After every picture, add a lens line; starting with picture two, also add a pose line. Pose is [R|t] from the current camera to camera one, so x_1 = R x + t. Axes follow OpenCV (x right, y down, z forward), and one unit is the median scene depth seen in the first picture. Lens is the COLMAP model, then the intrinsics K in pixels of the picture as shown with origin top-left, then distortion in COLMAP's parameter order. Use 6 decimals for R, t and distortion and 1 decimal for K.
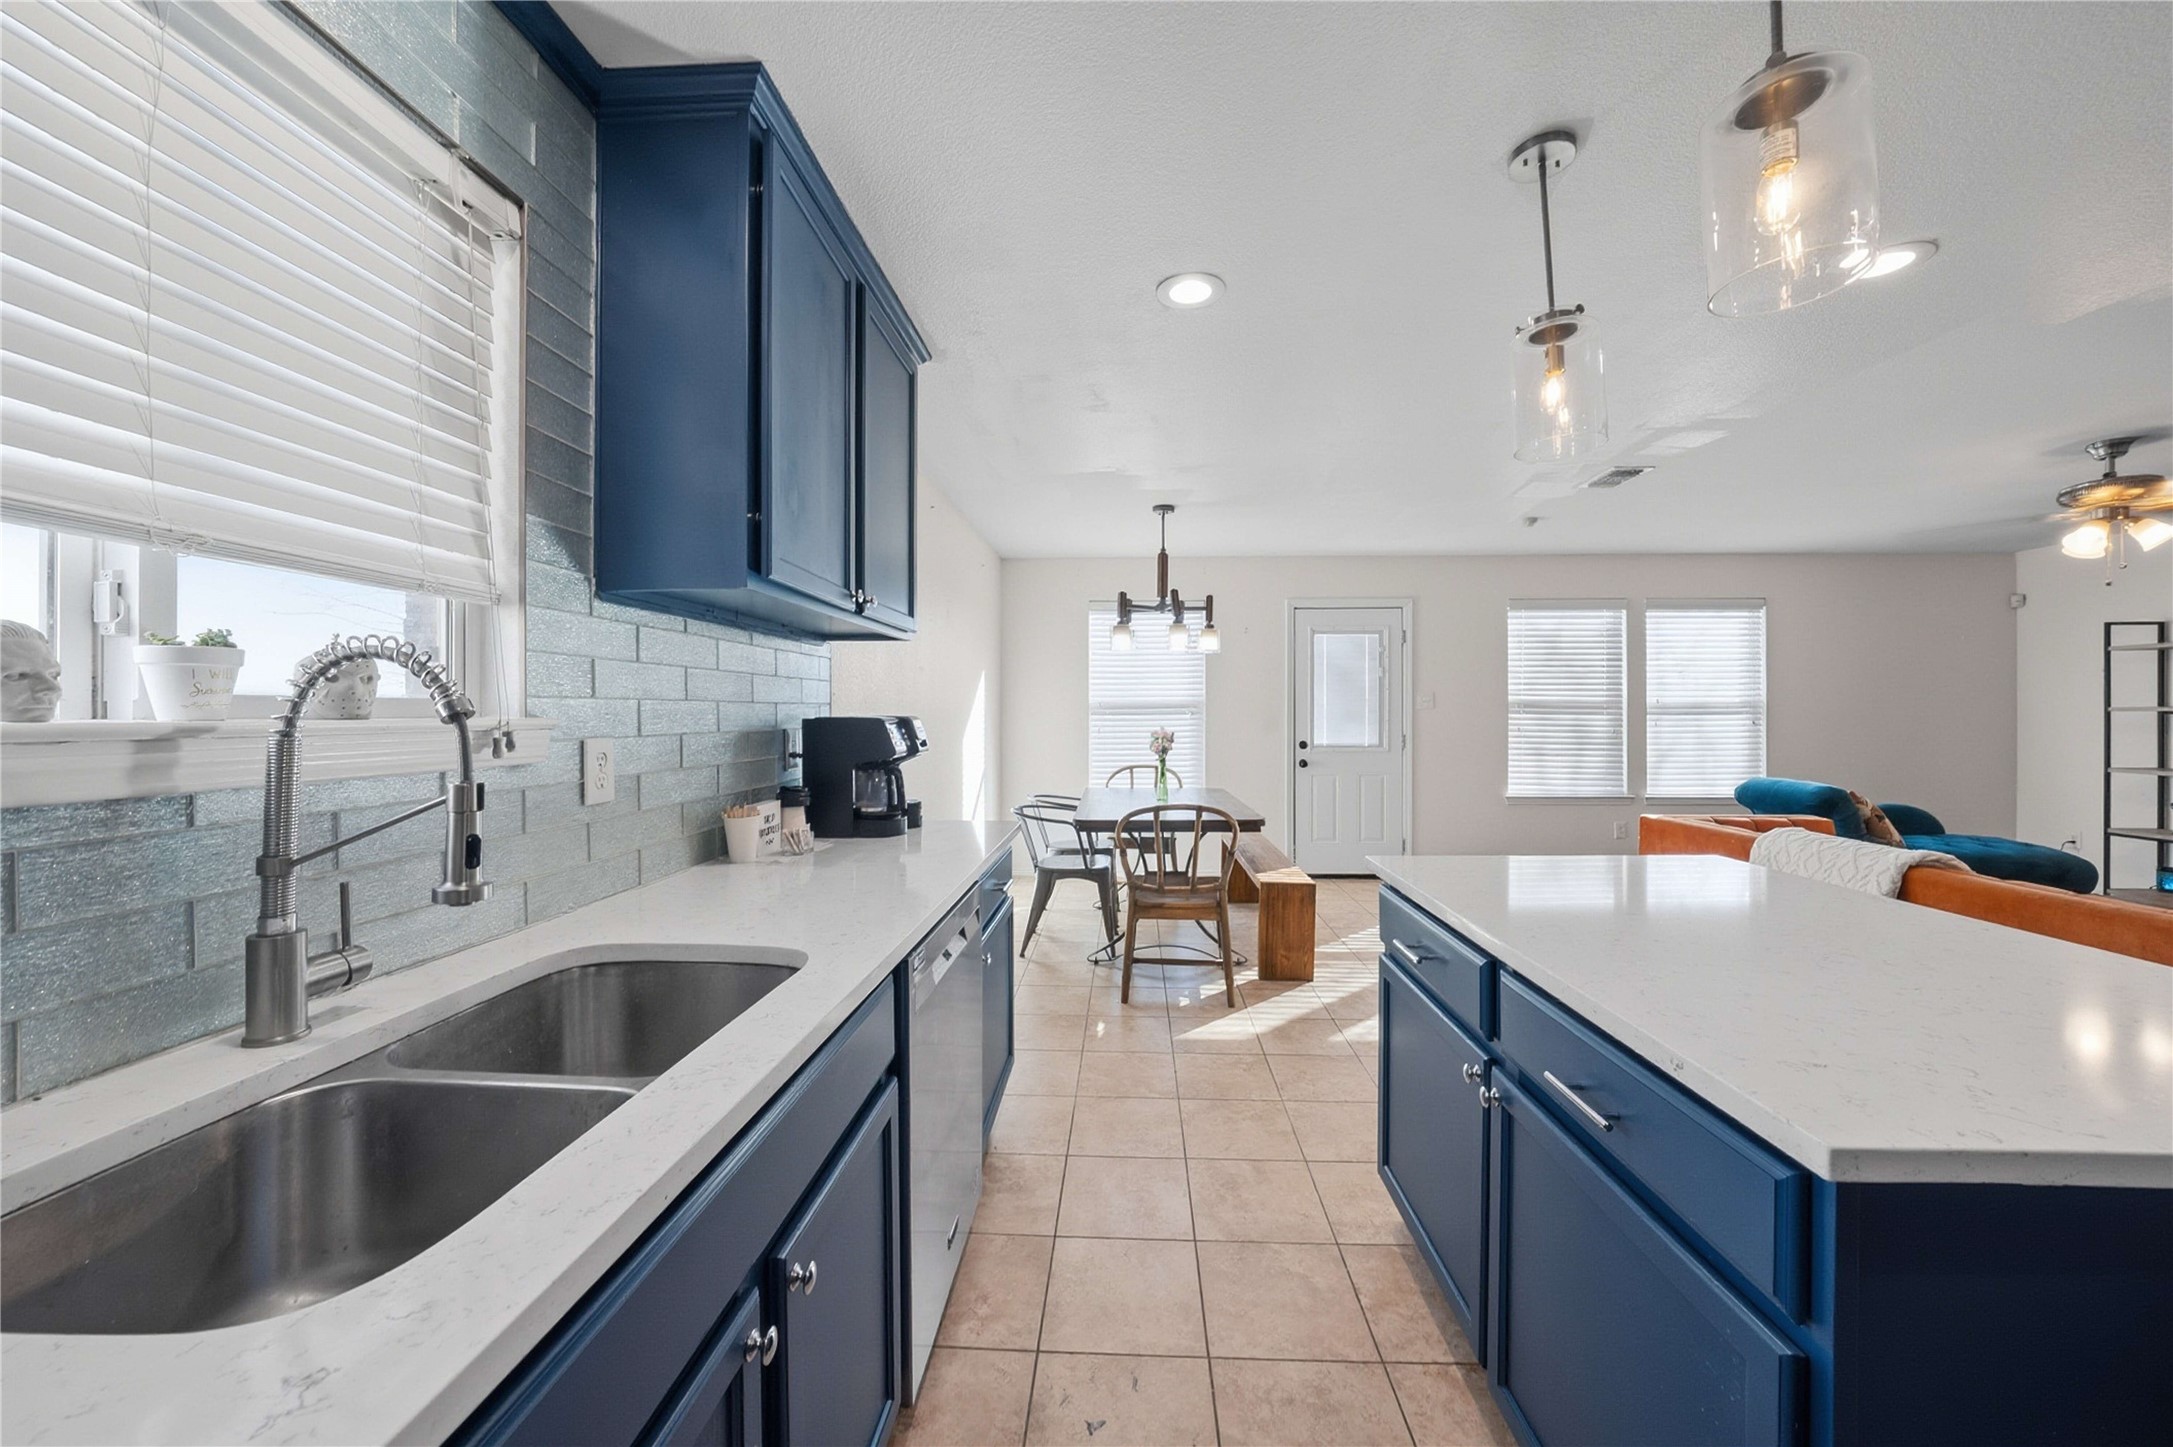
lens RADIAL K [[759.5, 0, 1090.9], [0, 759.5, 714.8], [0, 0, 1]] dist [-0.030758, 0.005817]
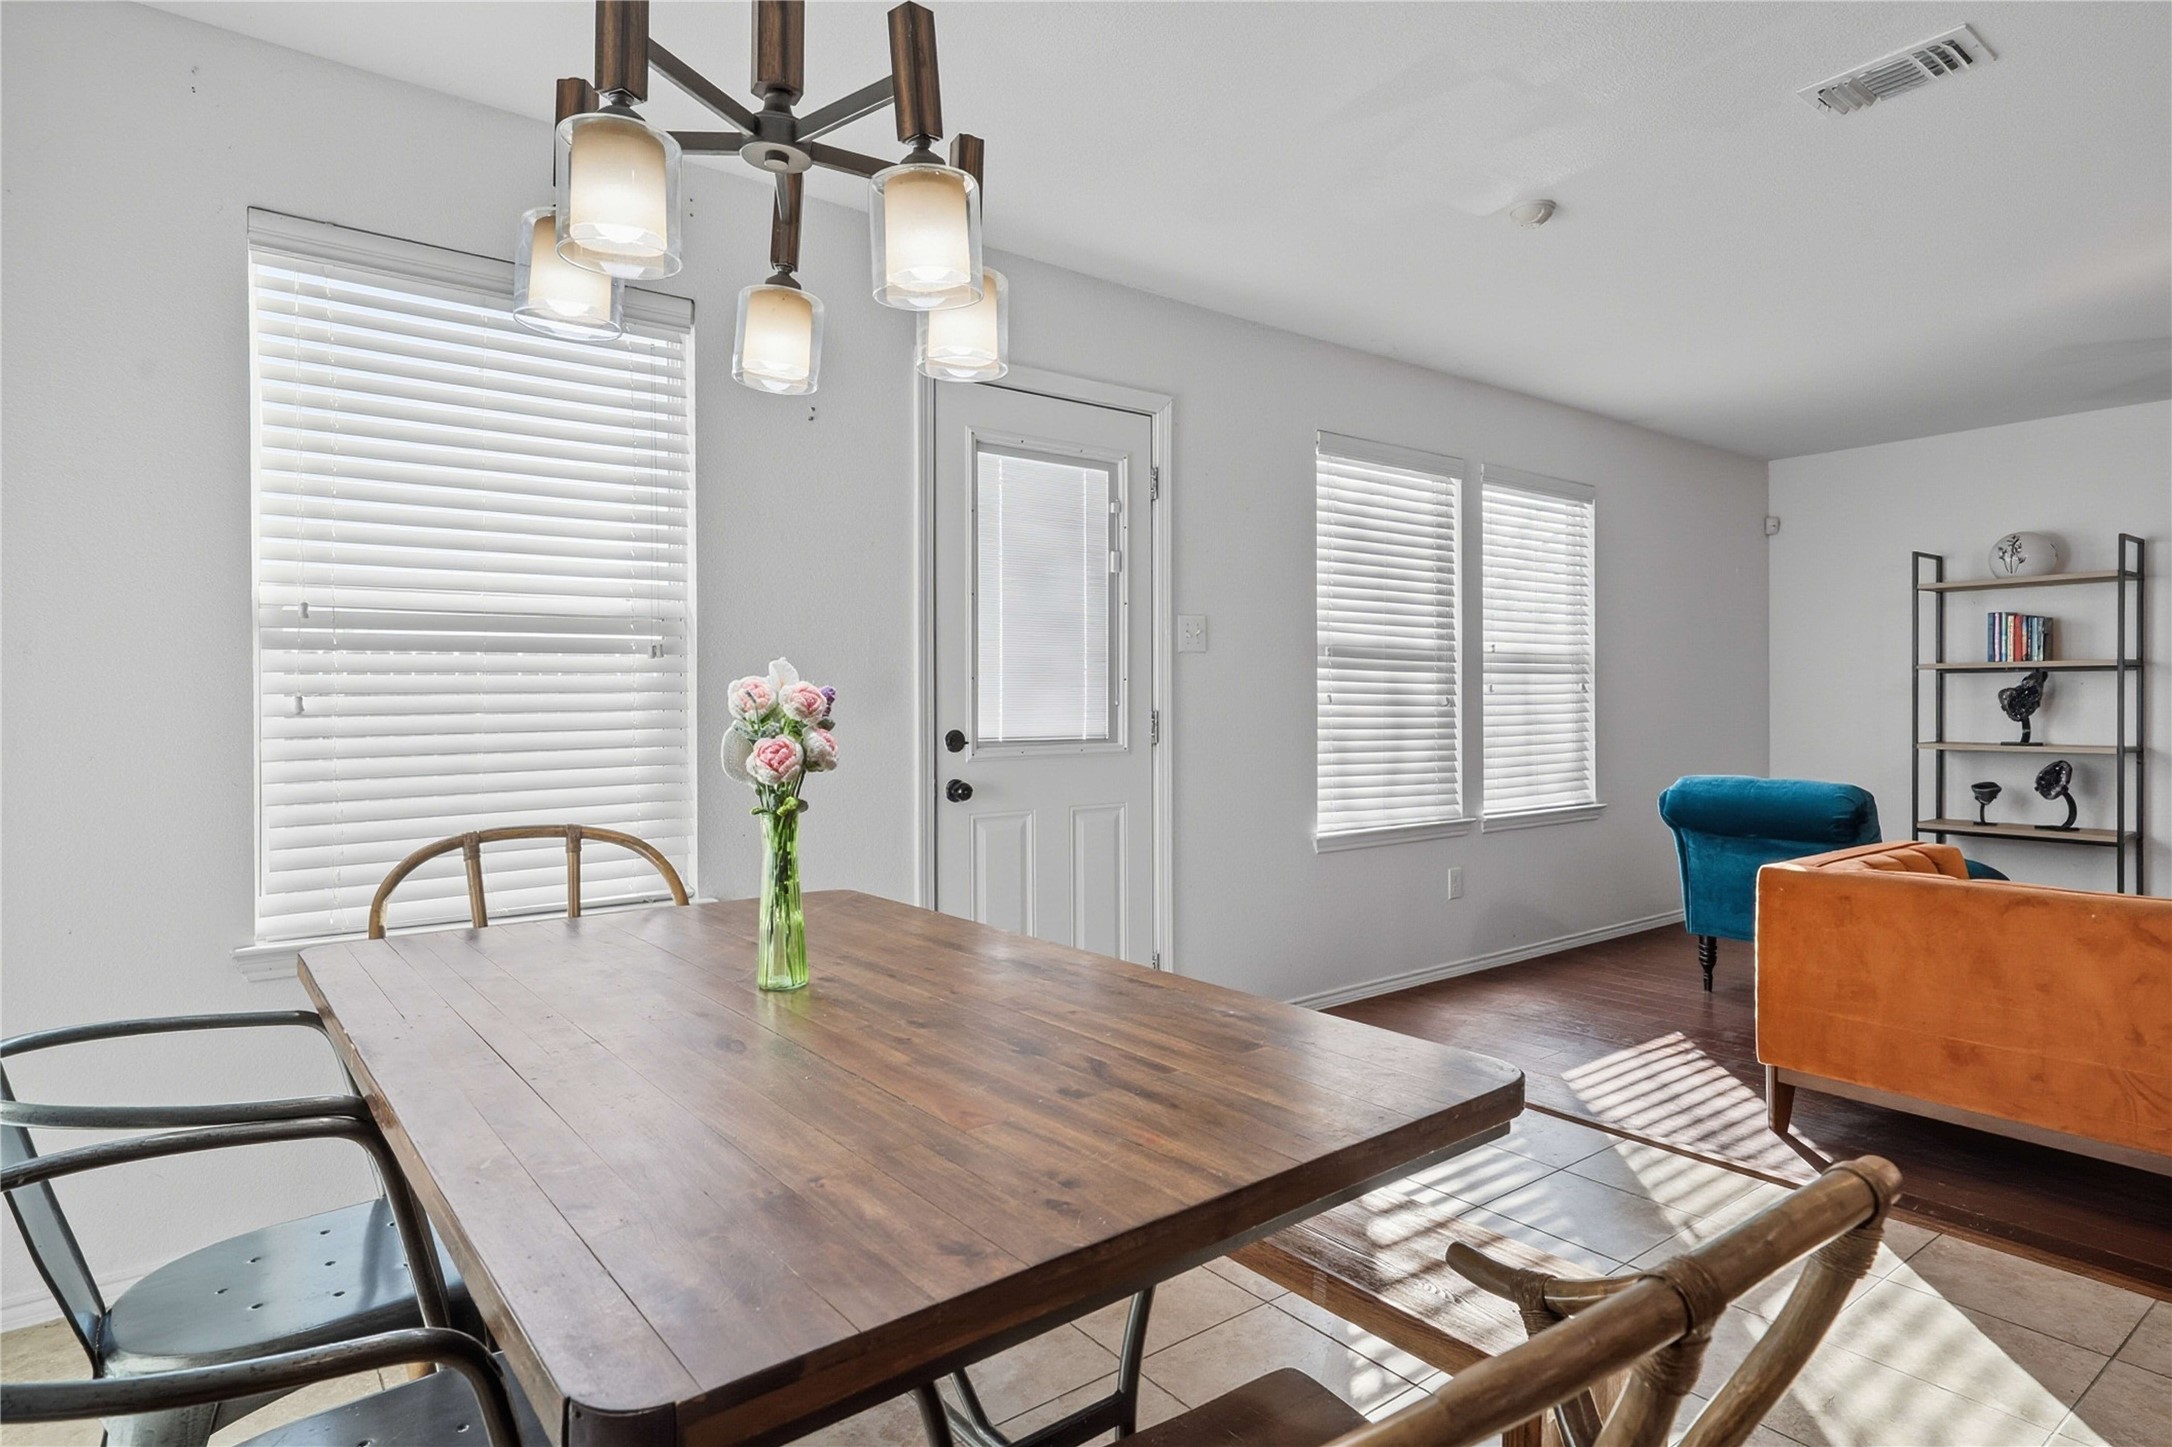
lens RADIAL K [[1171.2, 0, 1089.6], [0, 1171.2, 713.2], [0, 0, 1]] dist [0.013931, -0.001000]
pose [[0.759030, -0.009549, 0.650985, -0.129823], [0.005764, 0.999952, 0.007948, 0.056665], [-0.651030, -0.002280, 0.759049, 1.359903]]
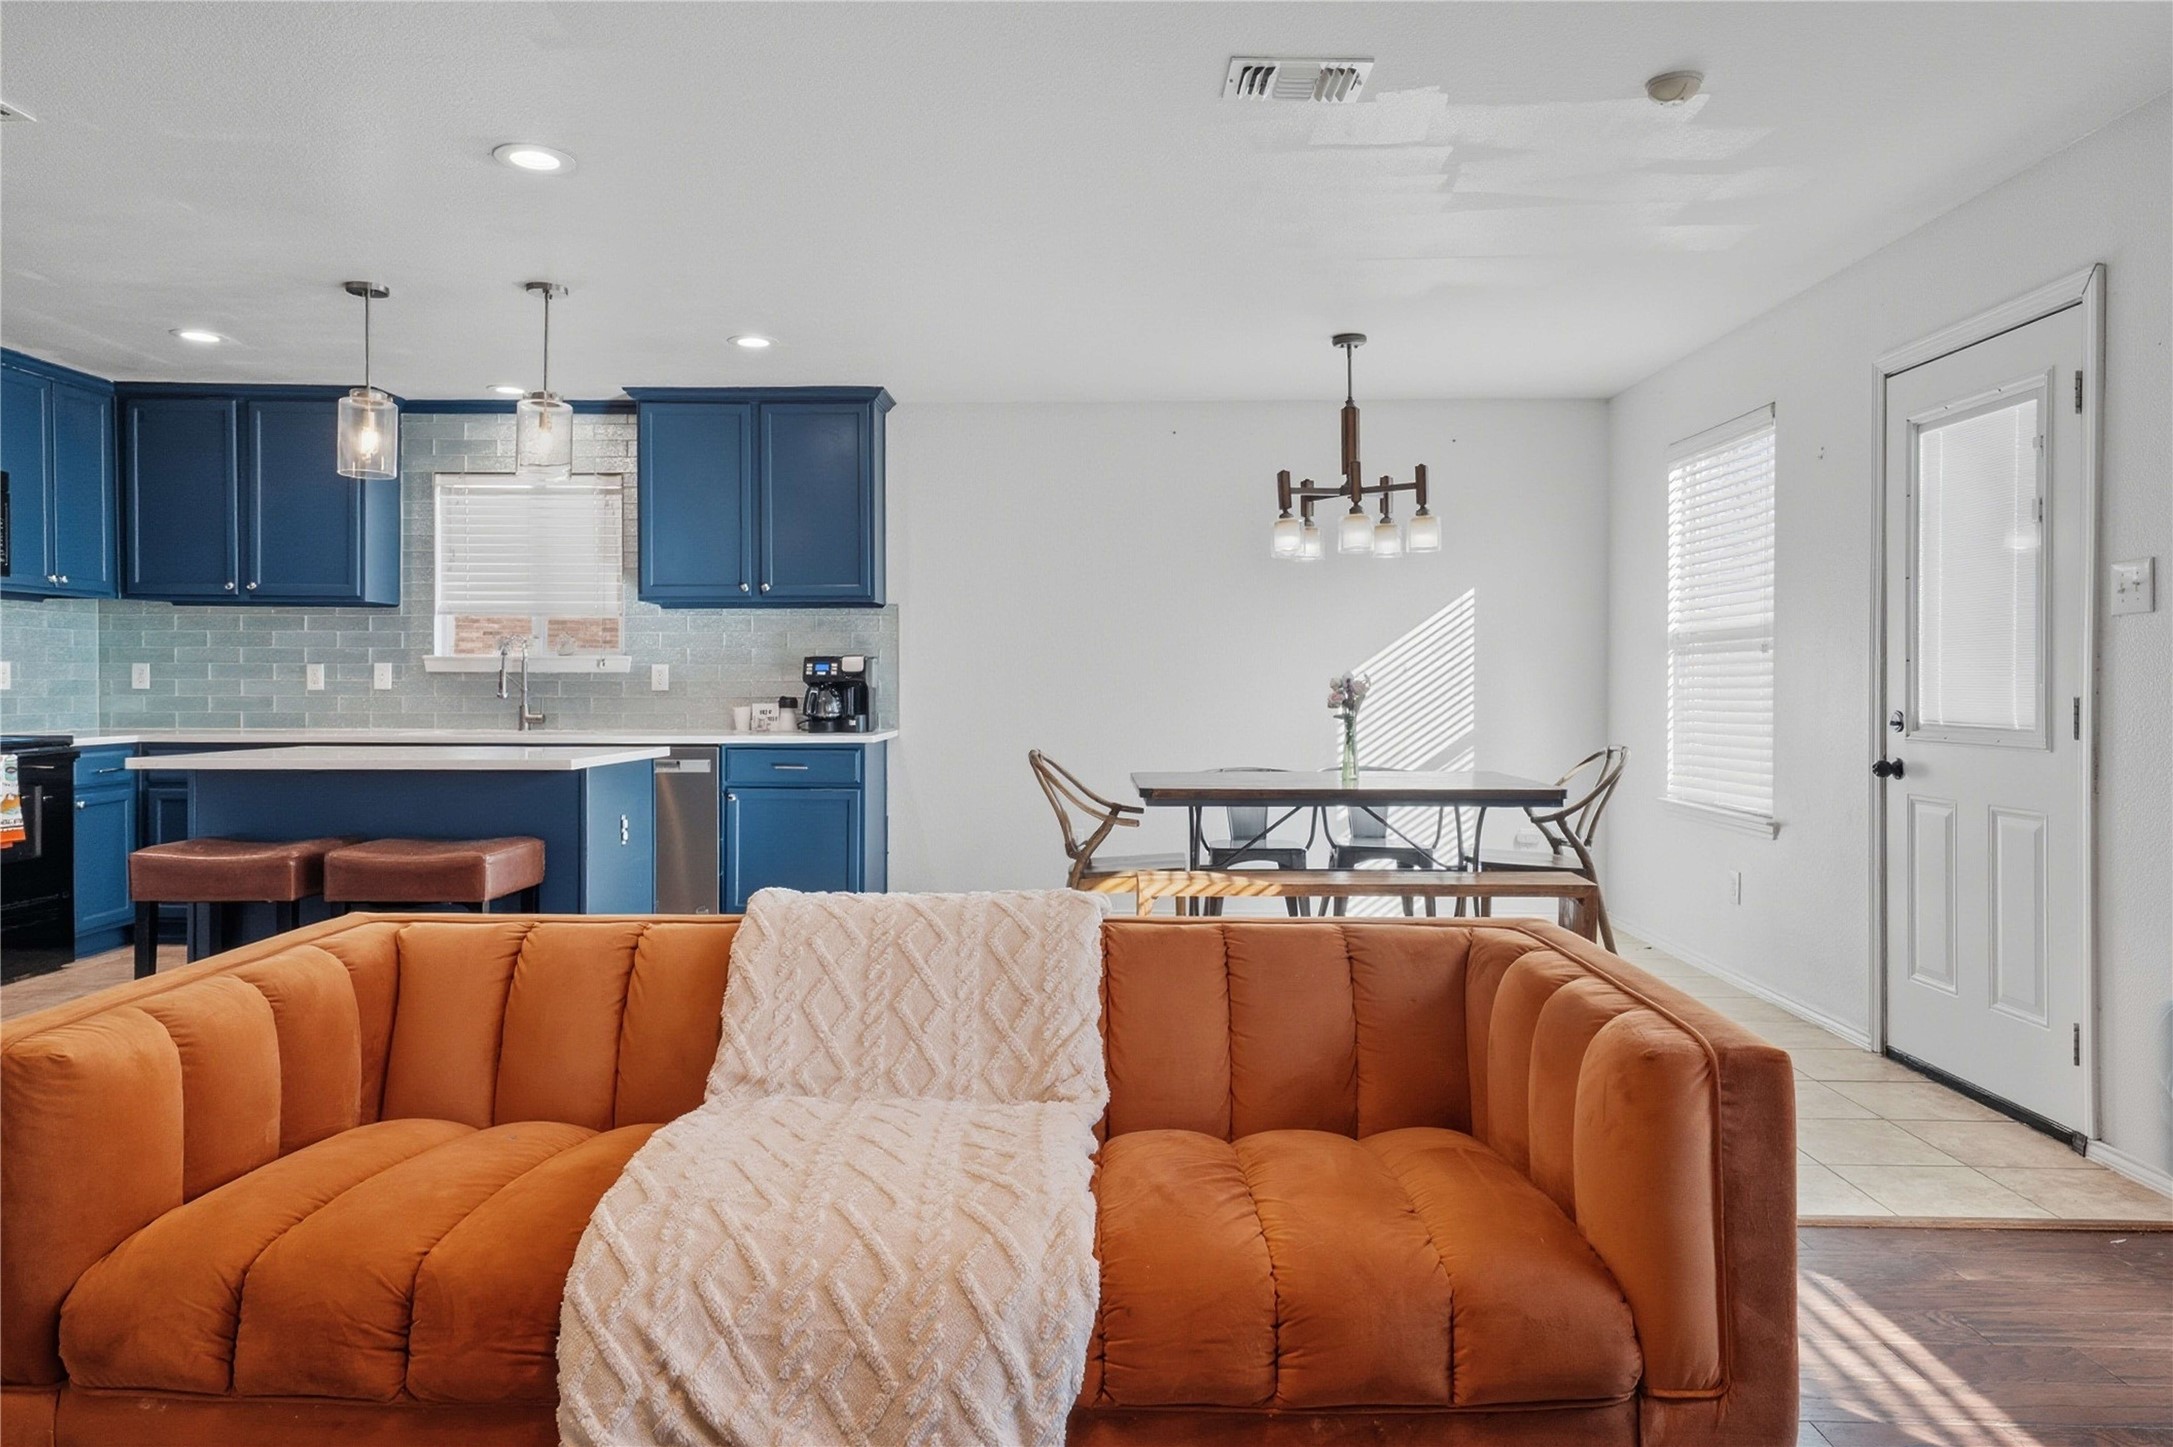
lens RADIAL K [[1359.3, 0, 1082.8], [0, 1359.3, 682.5], [0, 0, 1]] dist [0.017594, 0.002440]
pose [[0.042162, 0.001632, -0.999109, 2.570784], [-0.003439, 0.999993, 0.001488, 0.052792], [0.999105, 0.003373, 0.042168, 1.450692]]
